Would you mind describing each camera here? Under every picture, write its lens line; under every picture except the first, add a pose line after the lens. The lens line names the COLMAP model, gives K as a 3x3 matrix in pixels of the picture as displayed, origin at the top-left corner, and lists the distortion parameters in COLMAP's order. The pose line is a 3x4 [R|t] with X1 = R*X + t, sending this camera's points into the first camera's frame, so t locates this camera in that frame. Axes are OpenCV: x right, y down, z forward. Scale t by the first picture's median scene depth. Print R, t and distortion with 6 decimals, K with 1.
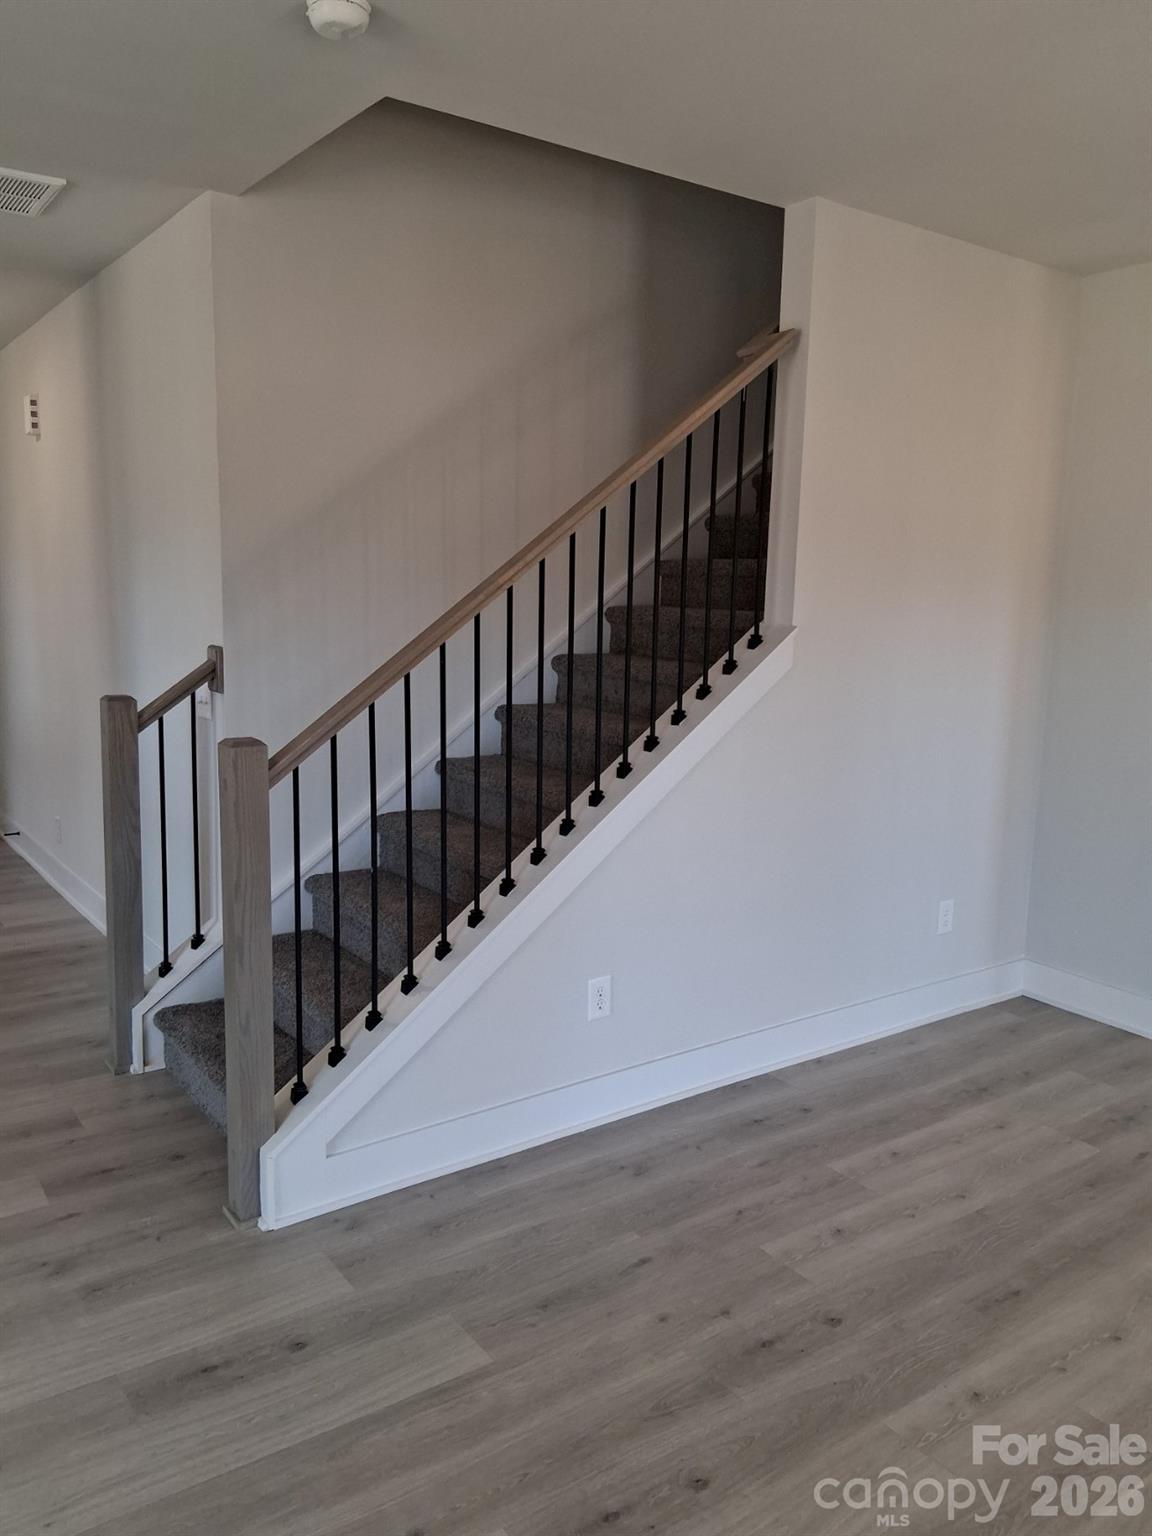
lens RADIAL K [[1211.8, 0, 575.5], [0, 1211.8, 768.1], [0, 0, 1]] dist [0.008619, -0.002376]
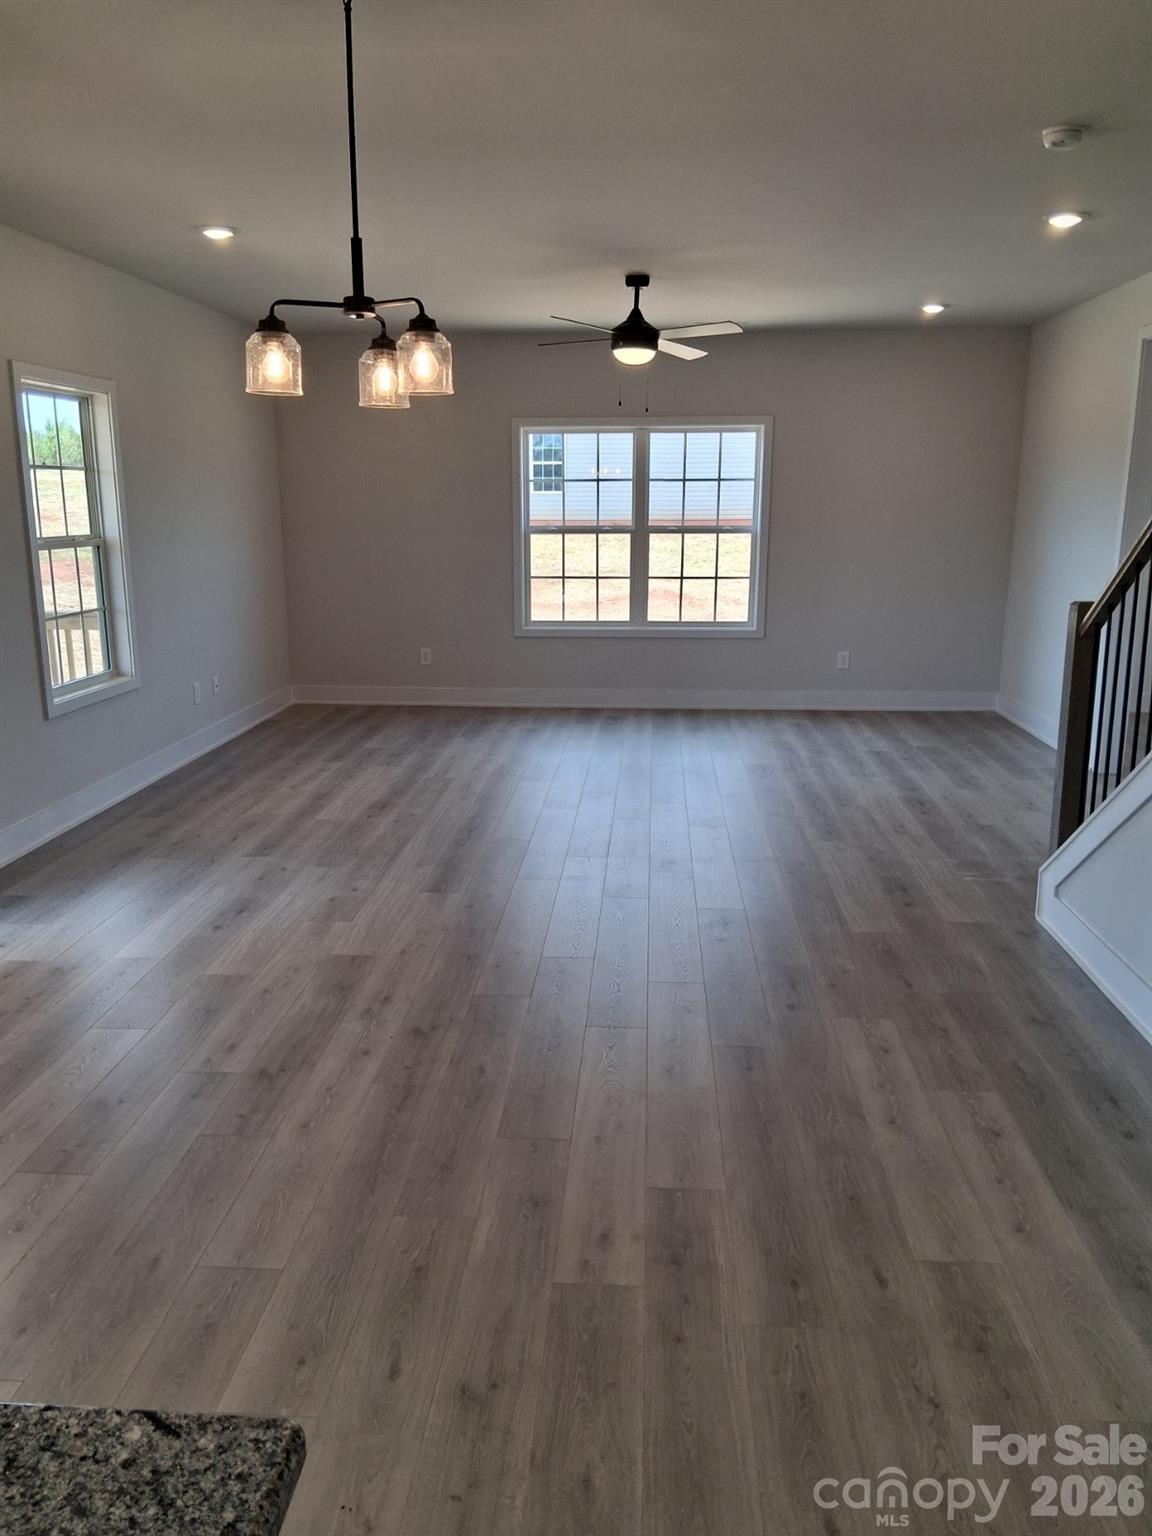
lens RADIAL K [[1211.8, 0, 576.1], [0, 1211.8, 769.8], [0, 0, 1]] dist [0.008619, -0.002376]
pose [[-0.644523, 0.148324, -0.750060, 1.205882], [-0.128920, 0.945875, 0.297826, -0.183440], [0.753637, 0.288653, -0.590517, 1.332959]]
